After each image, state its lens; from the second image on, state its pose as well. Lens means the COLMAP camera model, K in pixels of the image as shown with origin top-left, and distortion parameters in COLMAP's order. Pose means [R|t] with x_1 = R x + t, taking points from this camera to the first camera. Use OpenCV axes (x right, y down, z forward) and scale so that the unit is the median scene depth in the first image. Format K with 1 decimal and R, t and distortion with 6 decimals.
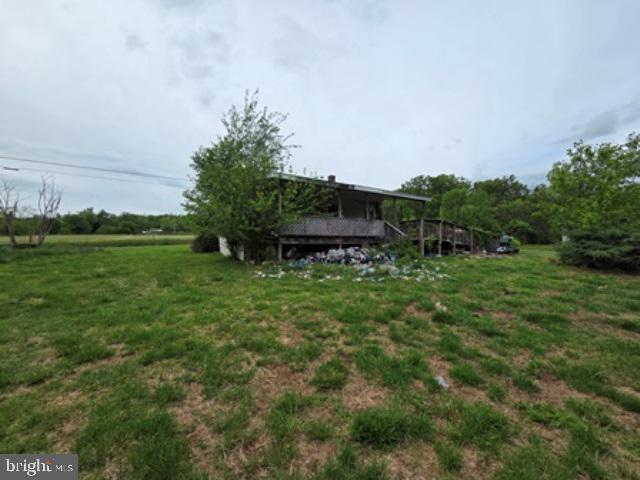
lens RADIAL K [[257.2, 0, 320.2], [0, 257.2, 238.6], [0, 0, 1]] dist [-0.000100, 0.000006]
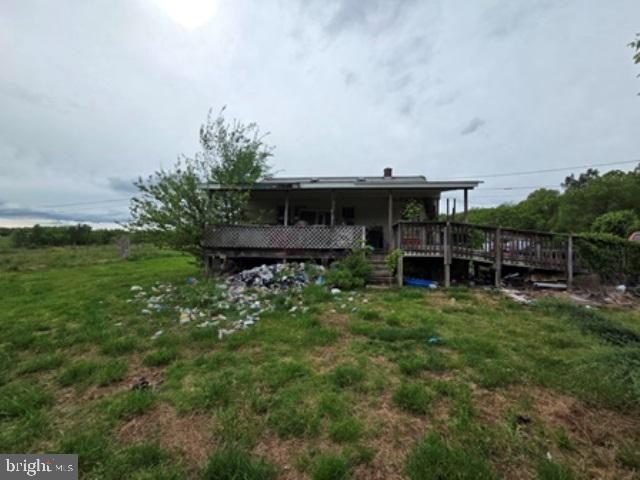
lens RADIAL K [[257.2, 0, 320.1], [0, 257.2, 240.3], [0, 0, 1]] dist [-0.000100, 0.000006]
pose [[0.782952, 0.000645, -0.622082, 0.661404], [-0.005754, 0.999964, -0.006204, -0.029988], [0.622056, 0.008437, 0.782927, 0.435299]]
